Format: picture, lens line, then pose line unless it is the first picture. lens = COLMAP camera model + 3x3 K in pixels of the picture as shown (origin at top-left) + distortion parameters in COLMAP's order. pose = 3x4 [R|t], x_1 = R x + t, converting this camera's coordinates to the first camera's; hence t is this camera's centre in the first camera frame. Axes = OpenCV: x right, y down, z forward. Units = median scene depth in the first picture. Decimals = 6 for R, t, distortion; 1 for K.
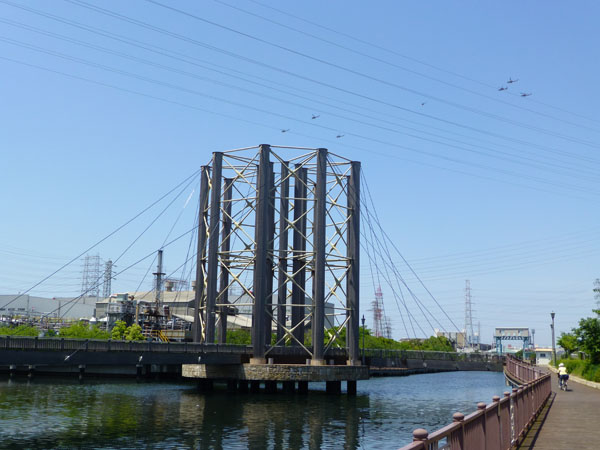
lens RADIAL K [[713.8, 0, 300.0], [0, 713.8, 225.0], [0, 0, 1]] dist [-0.000978, -0.006745]
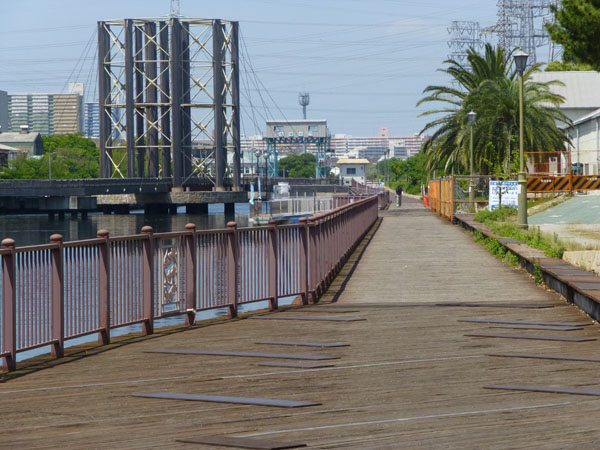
lens RADIAL K [[2711.9, 0, 300.0], [0, 2711.9, 225.0], [0, 0, 1]] dist [1.202367, -2.802941]
pose [[0.948863, -0.035466, 0.313689, -1.305193], [-0.027488, 0.980613, 0.194015, -0.666778], [-0.314489, -0.192716, 0.929493, -3.445631]]
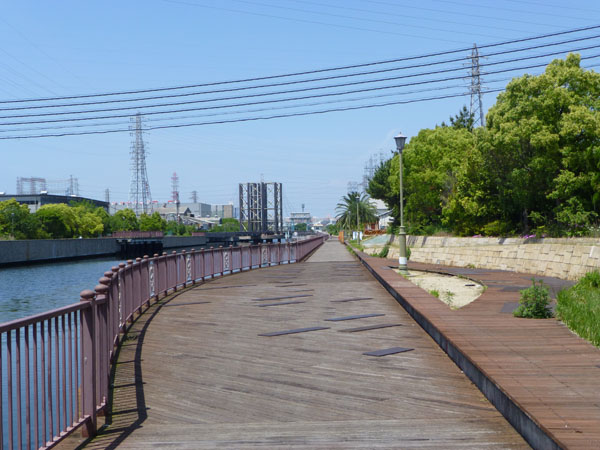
lens RADIAL K [[876.3, 0, 300.0], [0, 876.3, 225.0], [0, 0, 1]] dist [0.003518, -0.000003]
pose [[0.949405, -0.034053, 0.312204, -1.369906], [-0.020805, 0.985101, 0.170716, -0.707544], [-0.313366, -0.168573, 0.934551, -3.657711]]
